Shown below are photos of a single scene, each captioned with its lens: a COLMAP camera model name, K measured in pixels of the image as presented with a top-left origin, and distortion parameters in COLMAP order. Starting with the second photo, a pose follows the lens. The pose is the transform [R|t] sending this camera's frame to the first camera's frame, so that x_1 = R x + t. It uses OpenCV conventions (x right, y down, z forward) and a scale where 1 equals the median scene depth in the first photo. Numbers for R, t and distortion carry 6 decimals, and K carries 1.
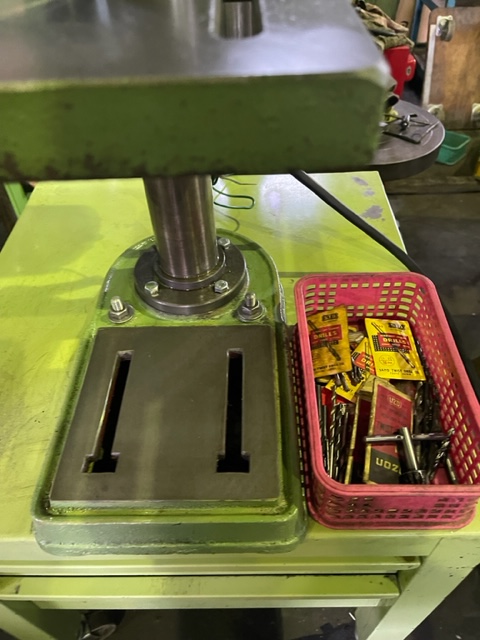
lens RADIAL K [[480.5, 0, 250.9], [0, 480.5, 317.6], [0, 0, 1]] dist [0.061519, -0.099377]
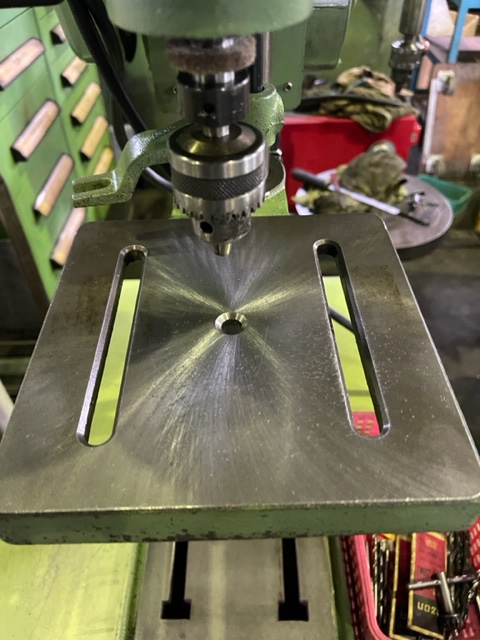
lens RADIAL K [[488.3, 0, 240.0], [0, 488.3, 320.0], [0, 0, 1]] dist [0.062683, -0.109060]
pose [[0.999987, 0.005089, 0.000206, -0.126024], [-0.005084, 0.999798, -0.019443, -0.272408], [-0.000305, 0.019442, 0.999811, -0.127259]]
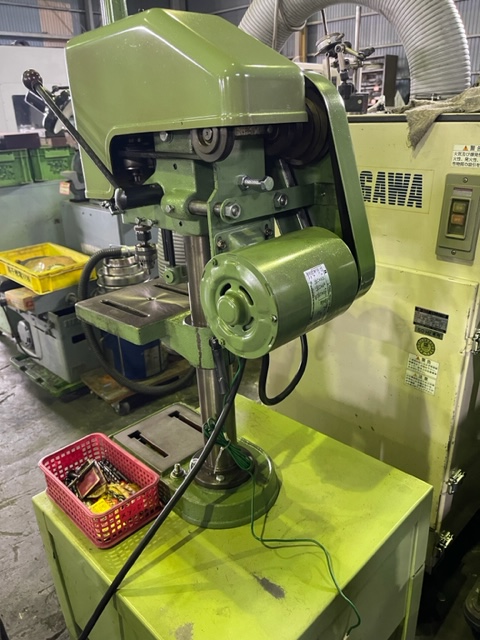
lens RADIAL K [[488.3, 0, 240.0], [0, 488.3, 320.0], [0, 0, 1]] dist [0.062683, -0.109060]
pose [[-0.707587, 0.318859, -0.630594, 0.818534], [-0.469452, 0.454871, 0.756774, -1.783391], [0.528143, 0.831518, -0.172172, 0.940194]]
